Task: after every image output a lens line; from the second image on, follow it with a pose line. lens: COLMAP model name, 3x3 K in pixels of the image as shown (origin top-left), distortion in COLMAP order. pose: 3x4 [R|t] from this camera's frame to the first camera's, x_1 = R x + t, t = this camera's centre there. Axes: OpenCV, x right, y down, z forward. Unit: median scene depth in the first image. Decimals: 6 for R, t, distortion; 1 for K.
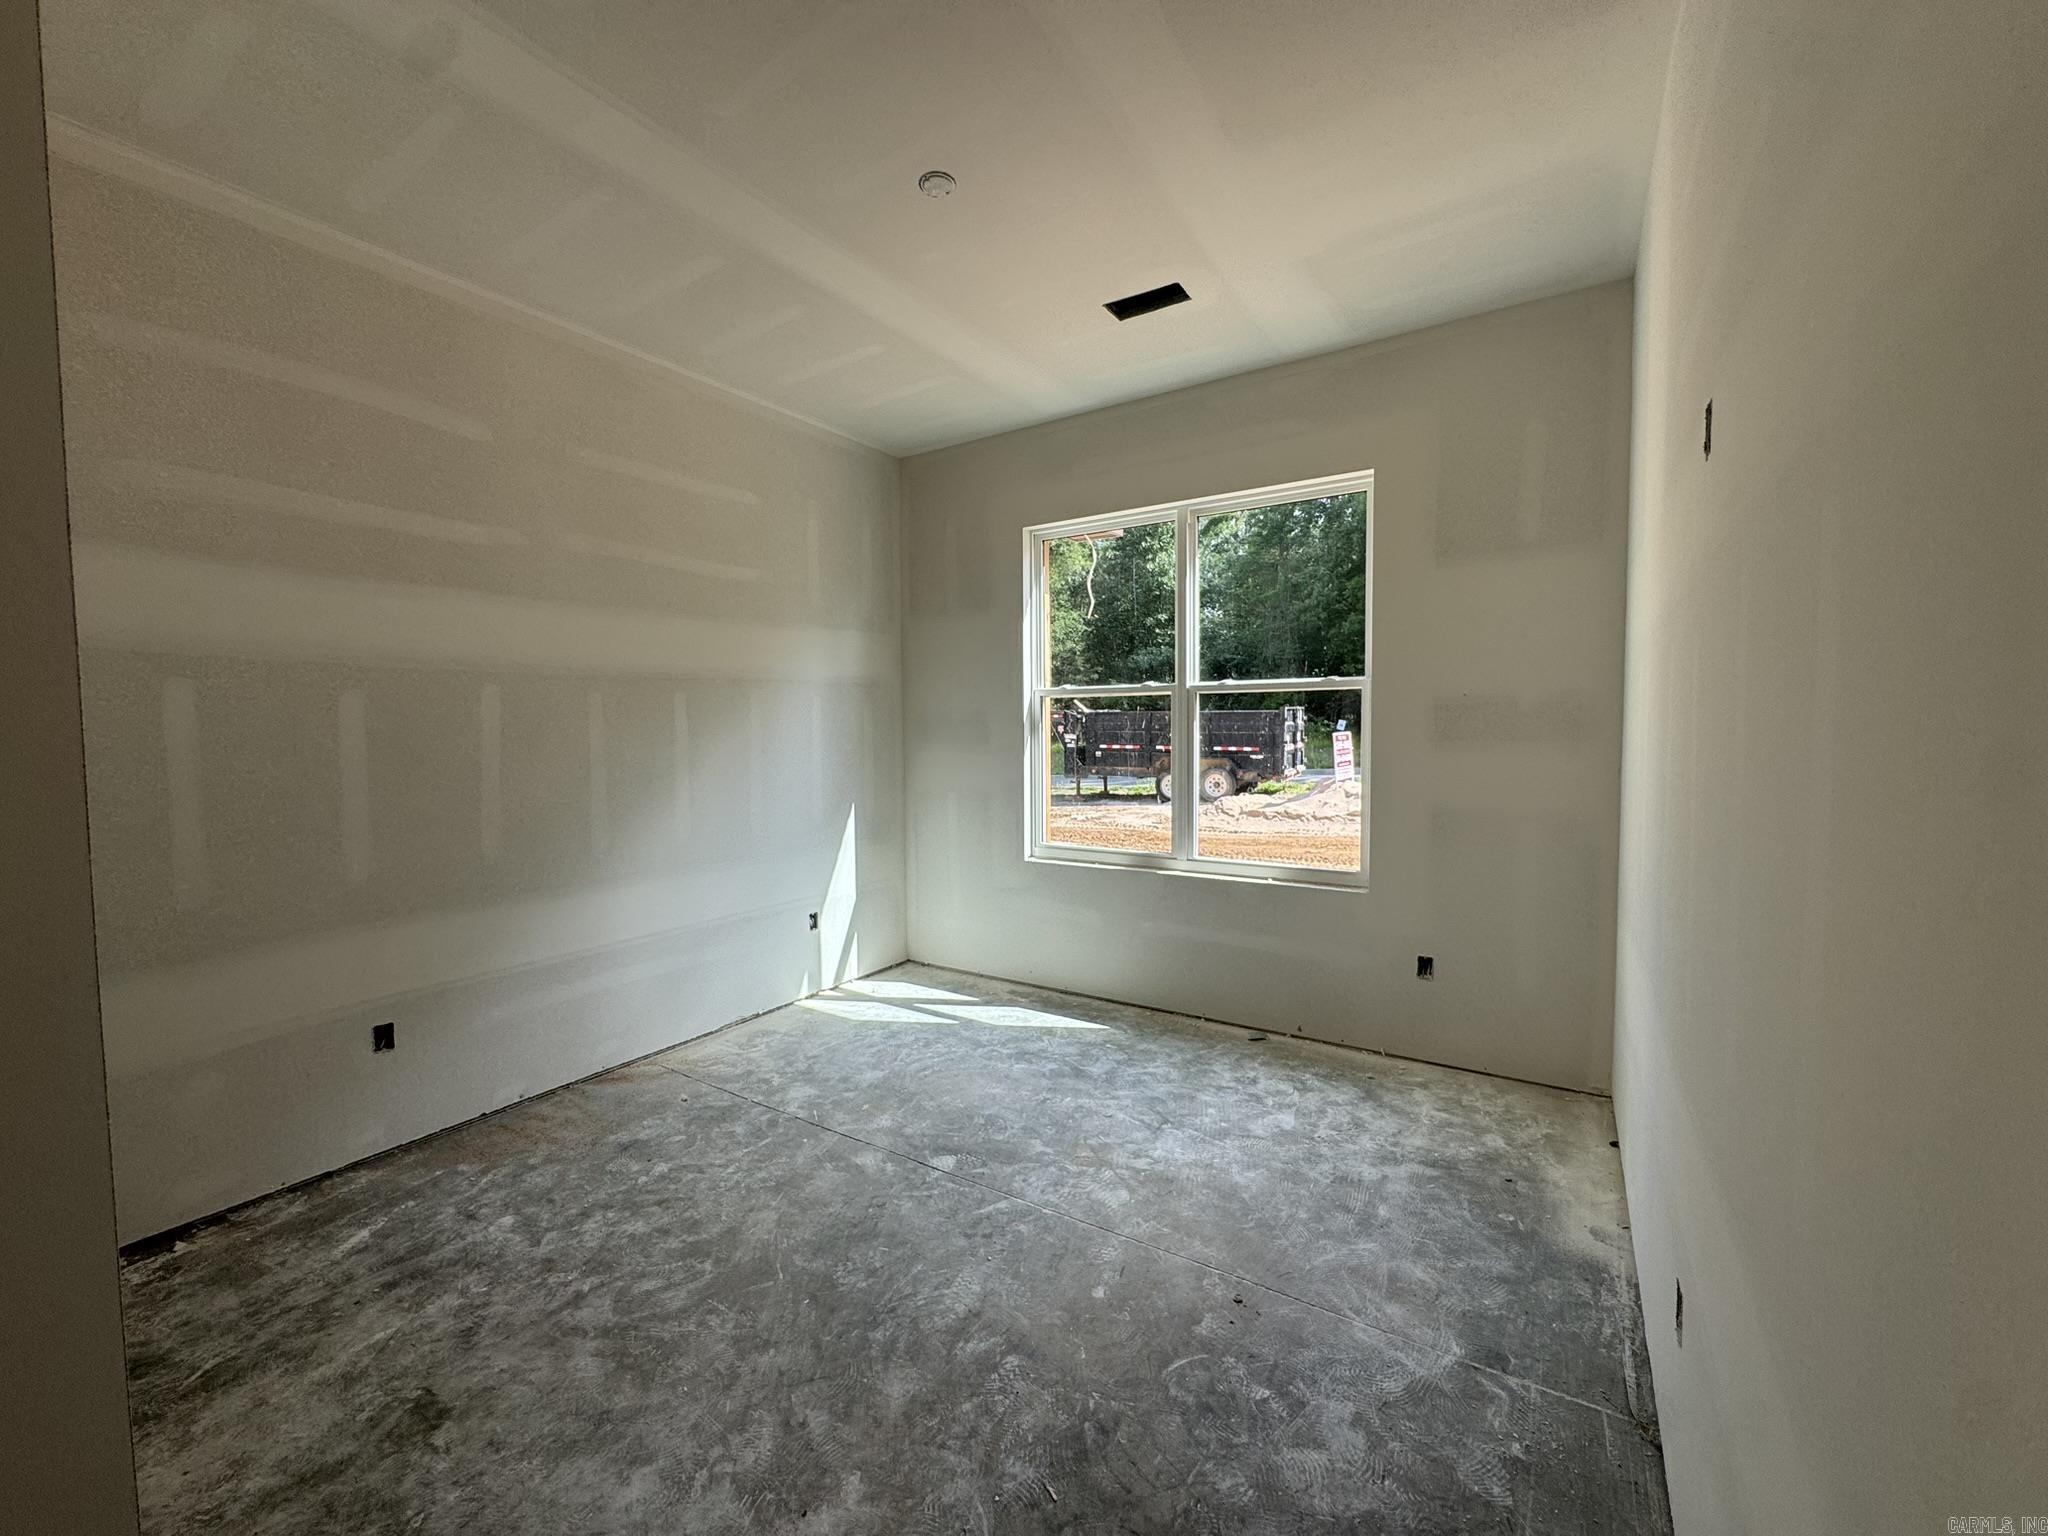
lens RADIAL K [[818.3, 0, 1035.2], [0, 818.3, 774.7], [0, 0, 1]] dist [-0.002483, 0.000230]
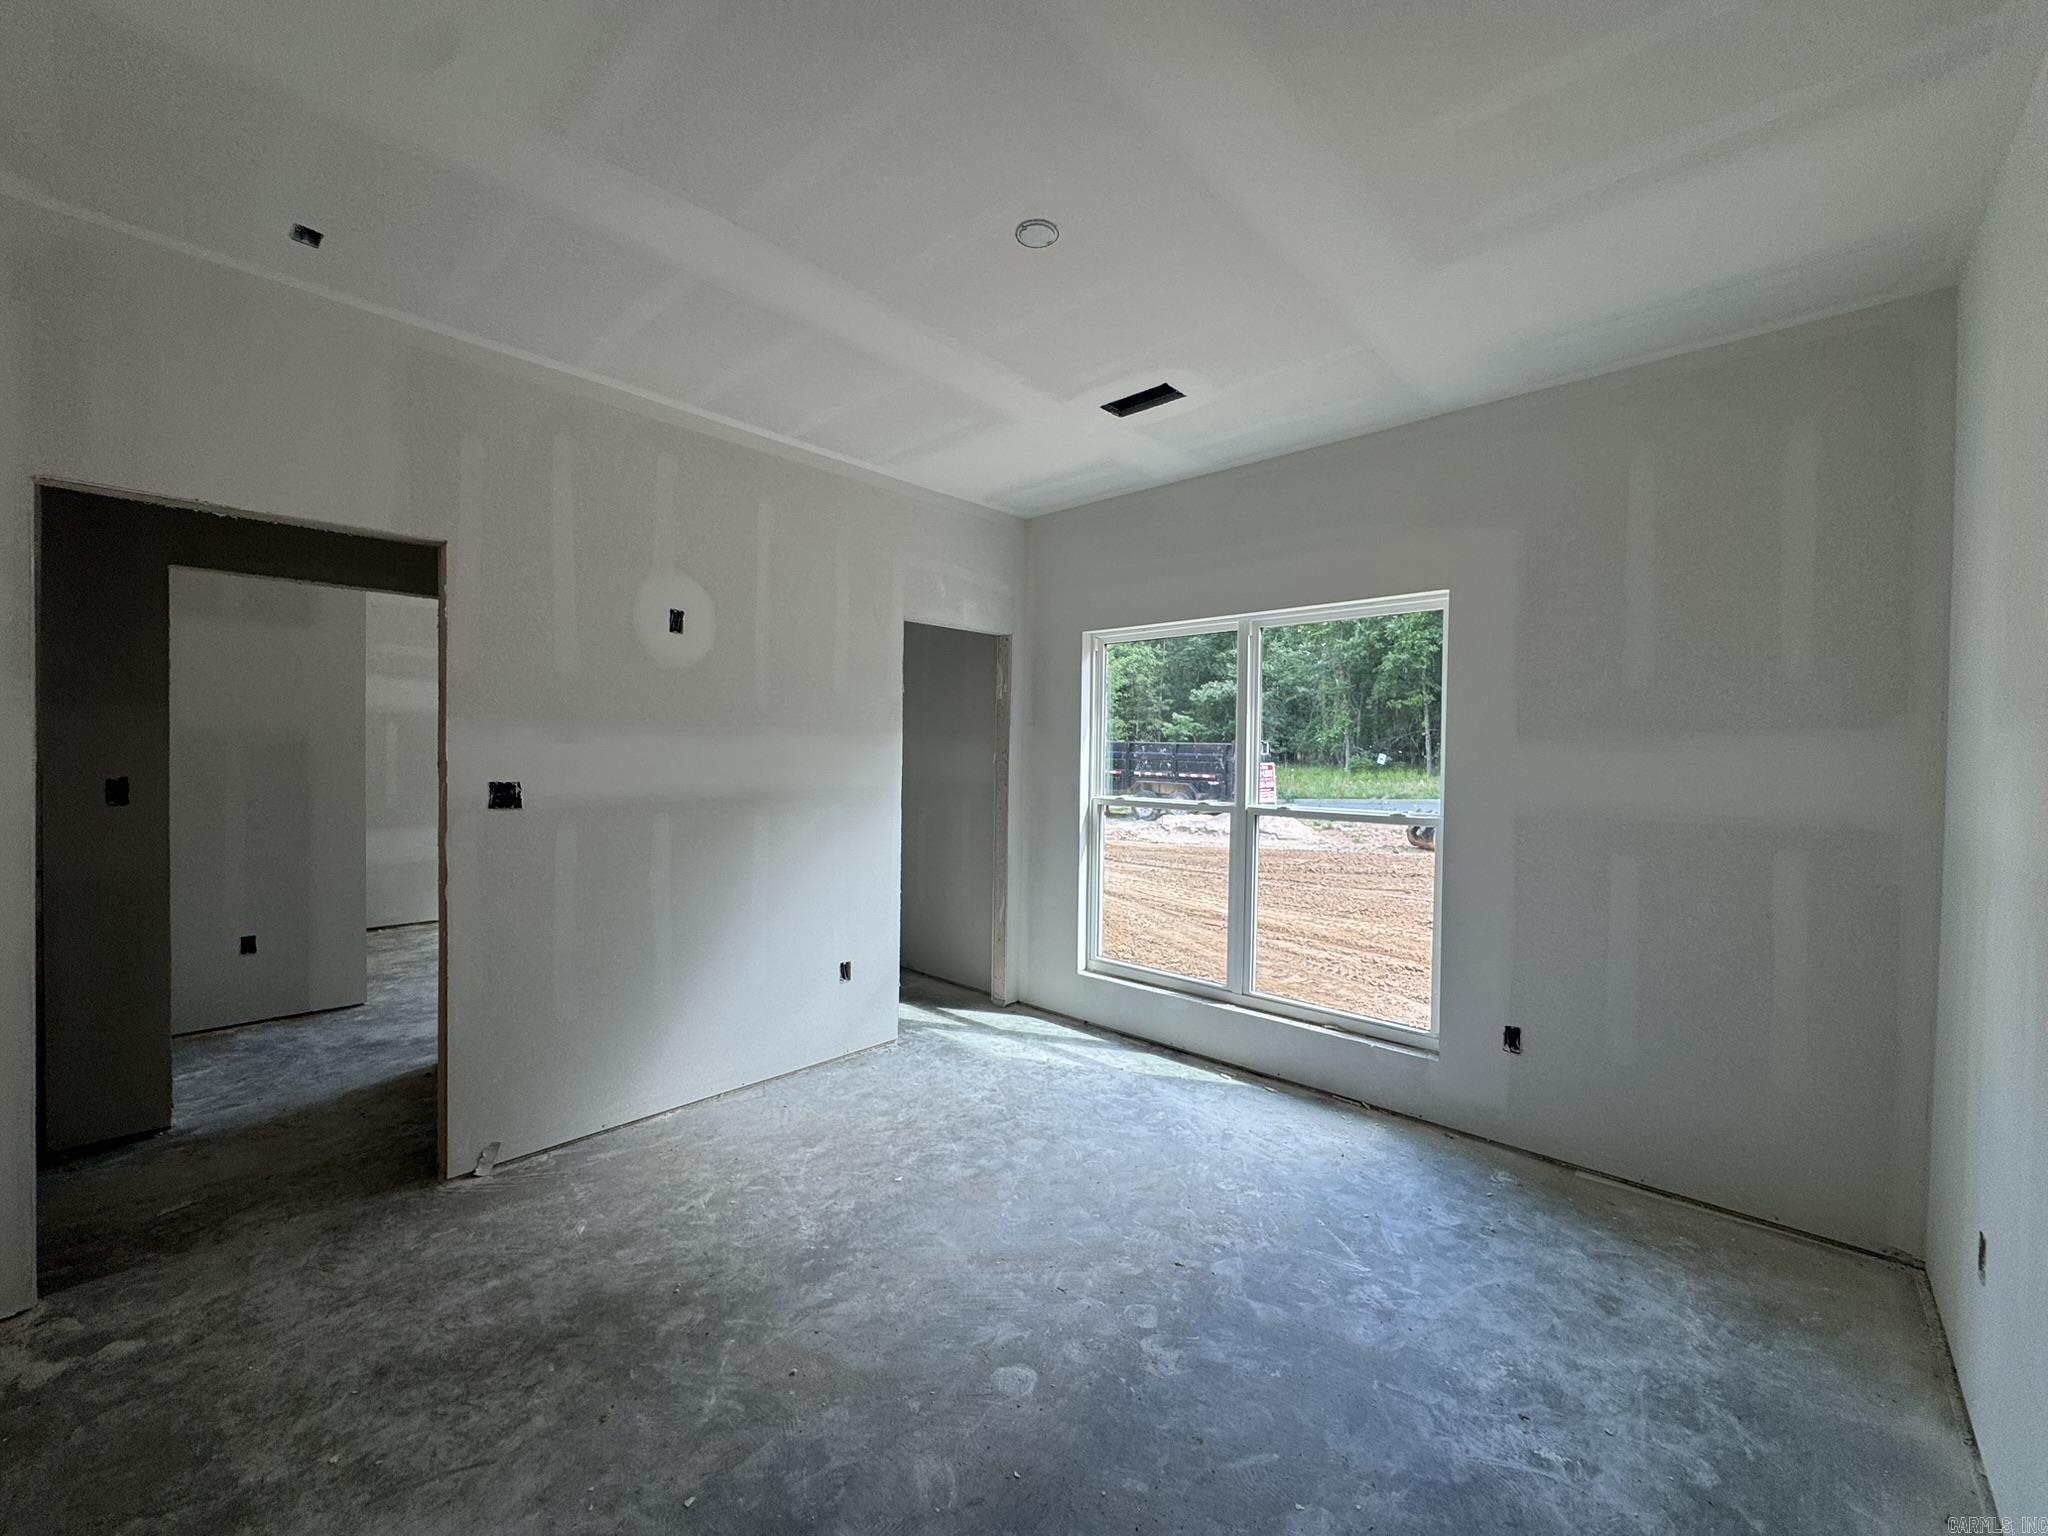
lens RADIAL K [[818.3, 0, 1019.1], [0, 818.3, 771.9], [0, 0, 1]] dist [-0.002483, 0.000230]
pose [[0.983309, 0.024557, -0.180276, 0.194266], [-0.030826, 0.999011, -0.032053, 0.007812], [0.179311, 0.037075, 0.983094, -0.191029]]
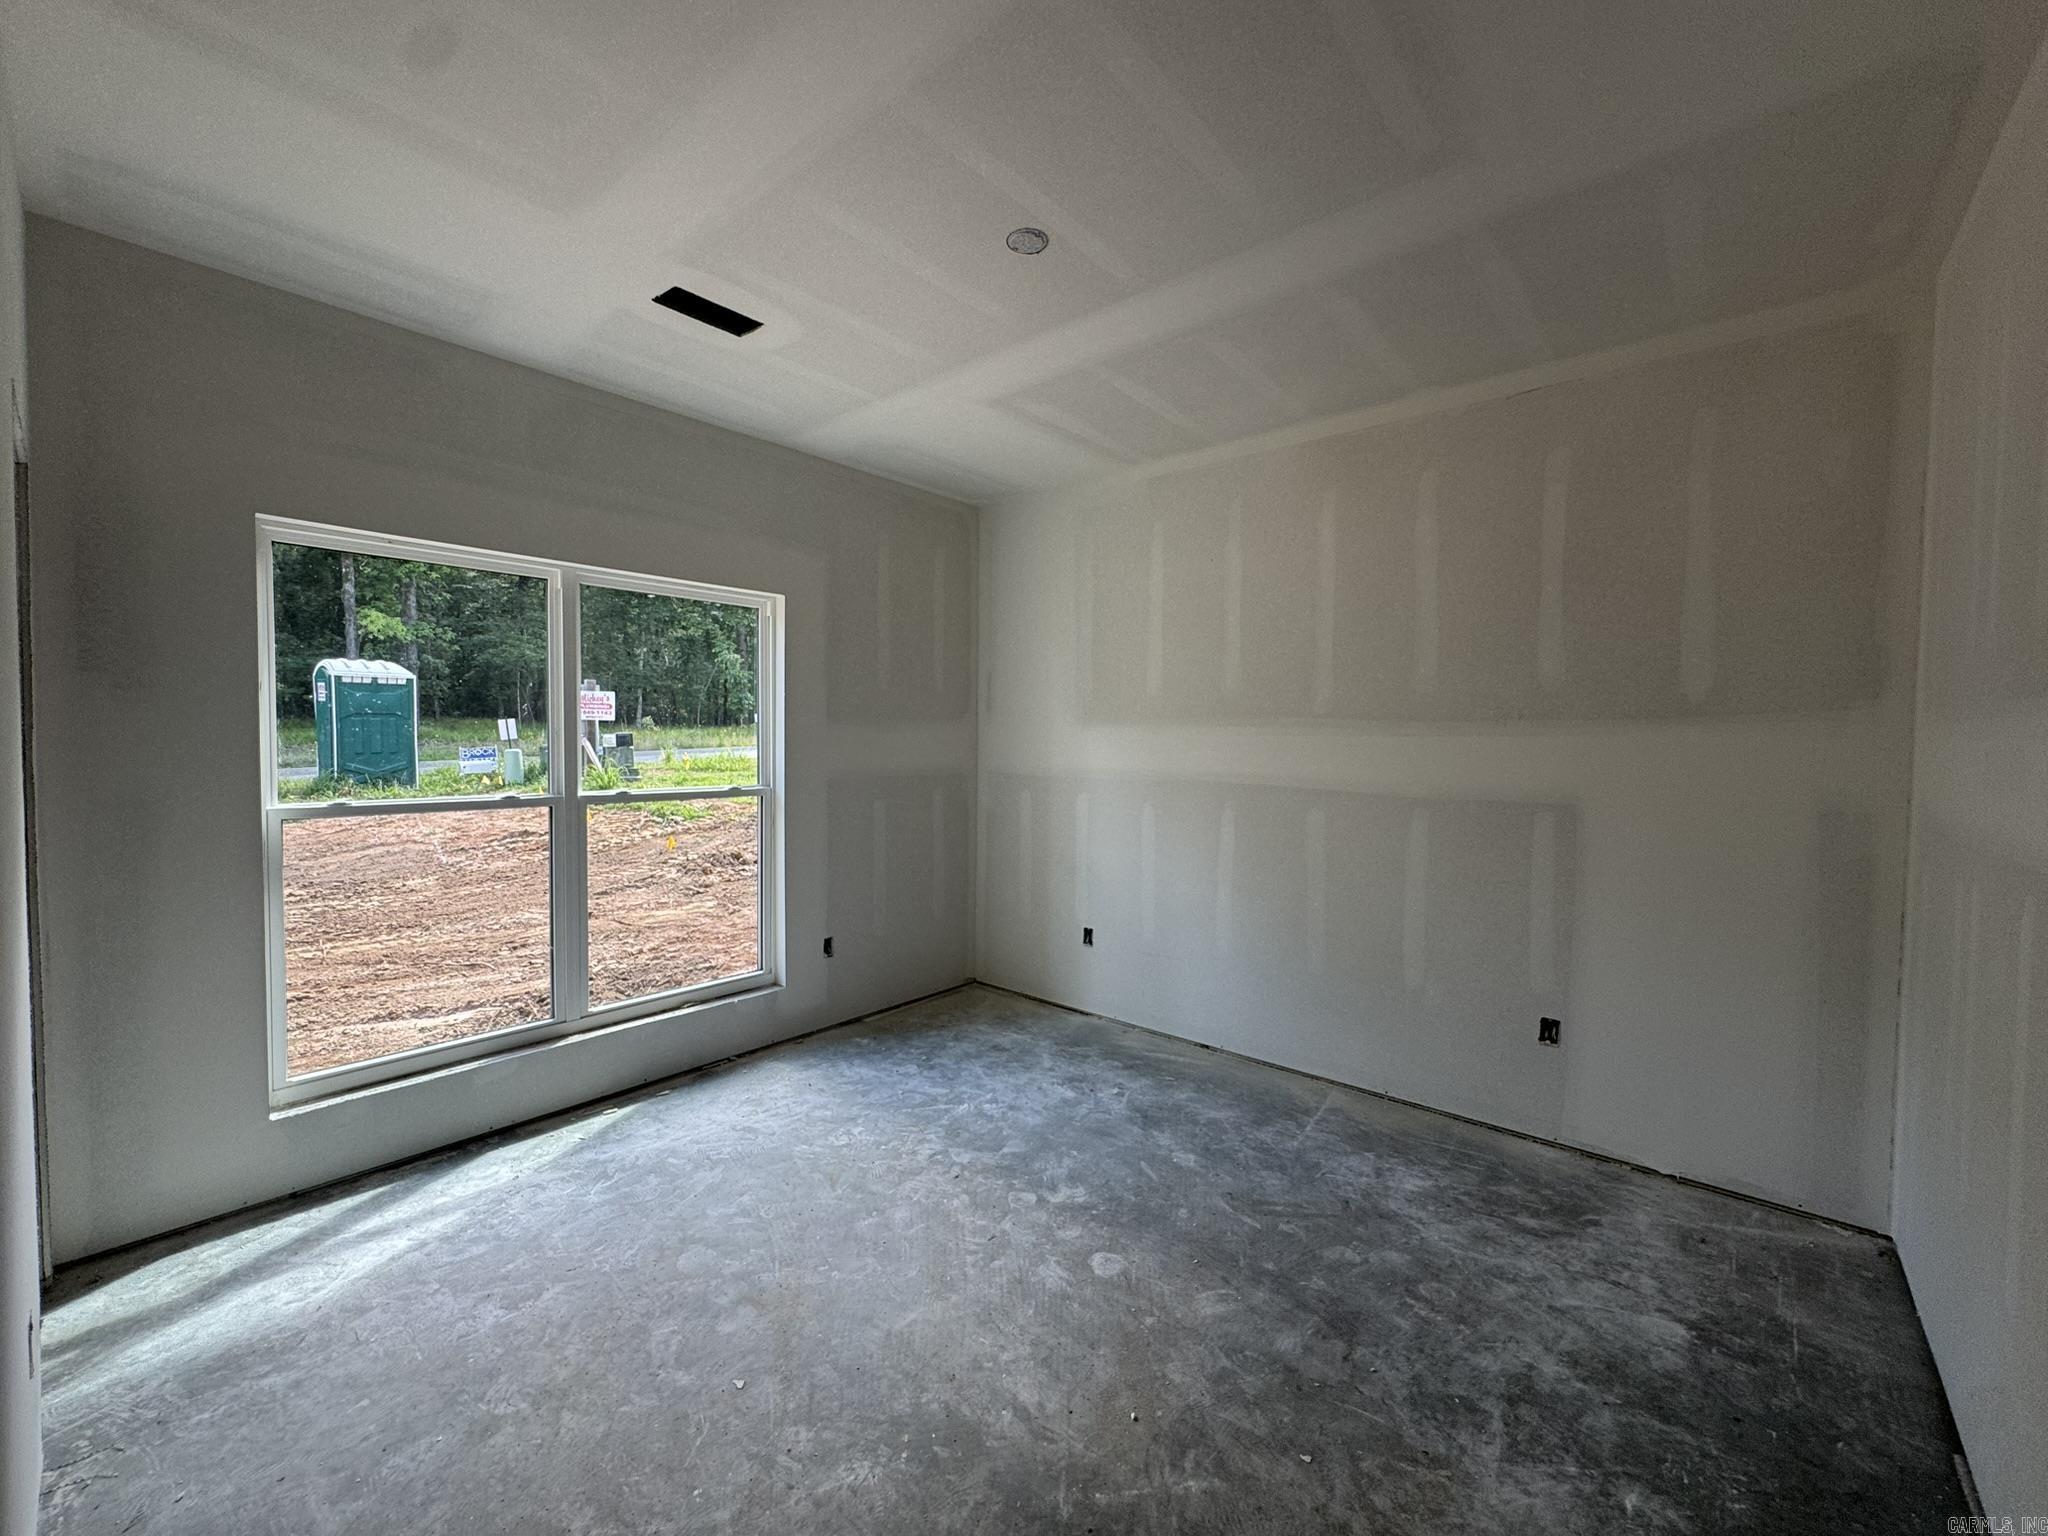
lens RADIAL K [[818.3, 0, 1026.9], [0, 818.3, 770.3], [0, 0, 1]] dist [-0.002483, 0.000230]
pose [[0.144241, -0.029867, 0.989092, -0.964859], [0.046557, 0.998642, 0.023366, -0.030940], [-0.988447, 0.042679, 0.145436, 0.600979]]
